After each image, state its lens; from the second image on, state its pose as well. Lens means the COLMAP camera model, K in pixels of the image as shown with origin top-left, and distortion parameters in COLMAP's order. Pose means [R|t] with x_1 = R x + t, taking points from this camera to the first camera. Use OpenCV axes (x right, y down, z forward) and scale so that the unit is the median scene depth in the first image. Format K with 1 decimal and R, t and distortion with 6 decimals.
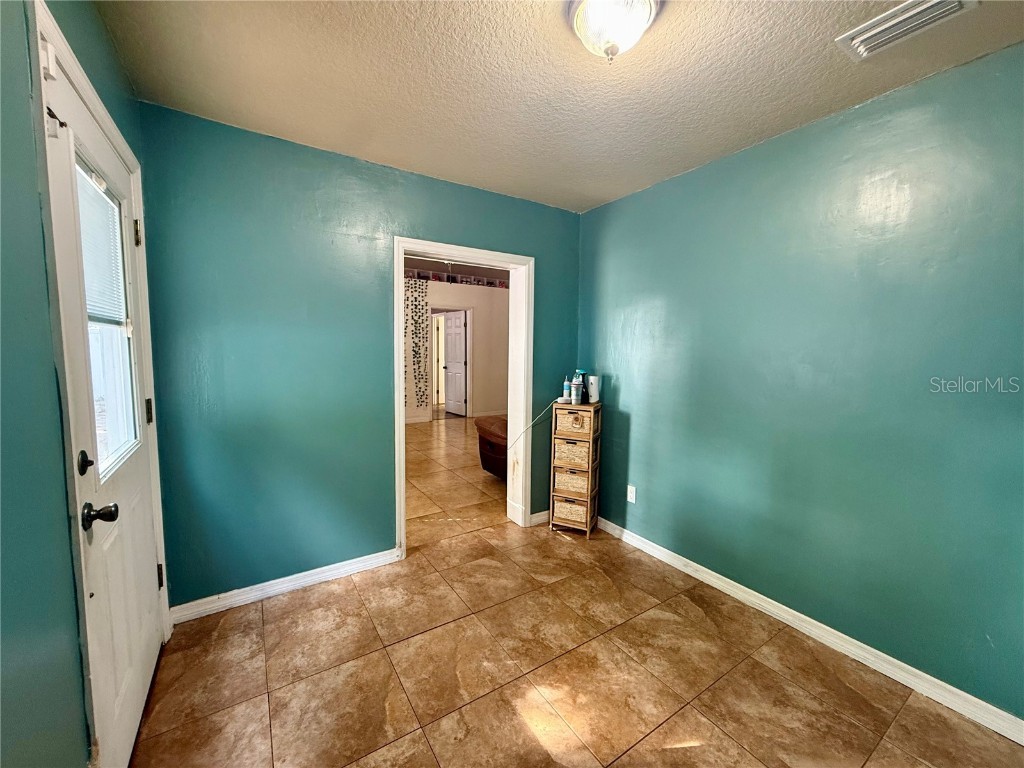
lens RADIAL K [[408.0, 0, 512.0], [0, 408.0, 384.0], [0, 0, 1]] dist [-0.002224, -0.000351]
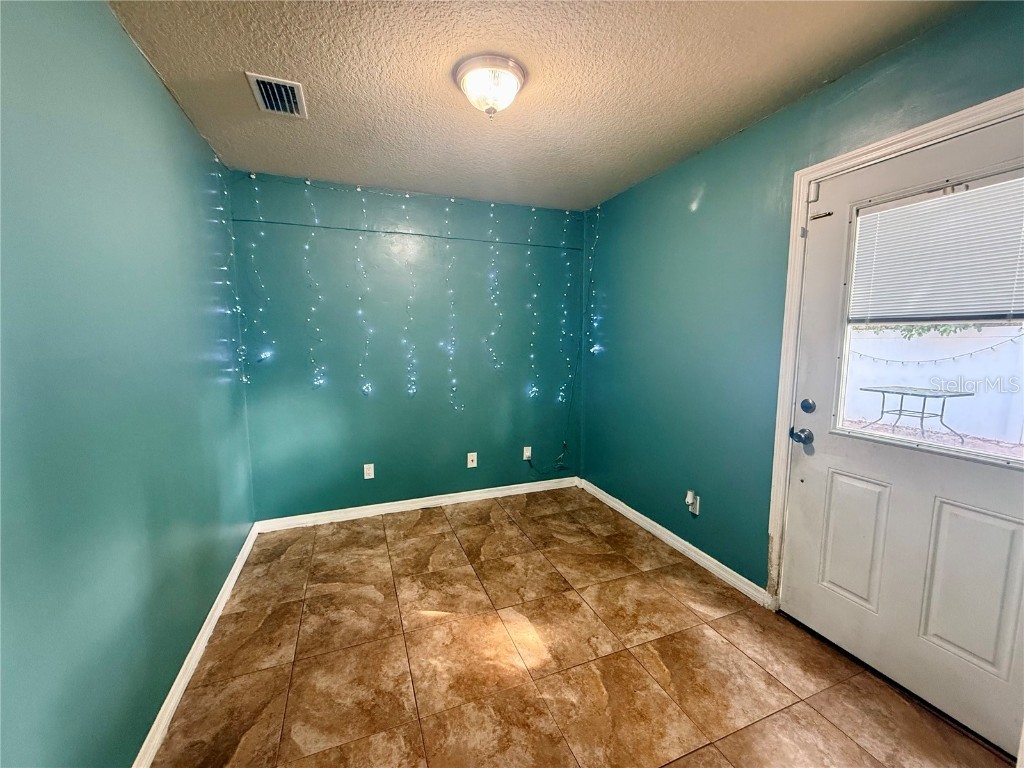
lens RADIAL K [[408.0, 0, 512.0], [0, 408.0, 384.0], [0, 0, 1]] dist [-0.002224, -0.000351]
pose [[-0.978958, -0.034473, 0.201130, -0.086562], [0.007875, 0.978511, 0.206044, -0.165240], [-0.203911, 0.203293, -0.957650, 1.771284]]
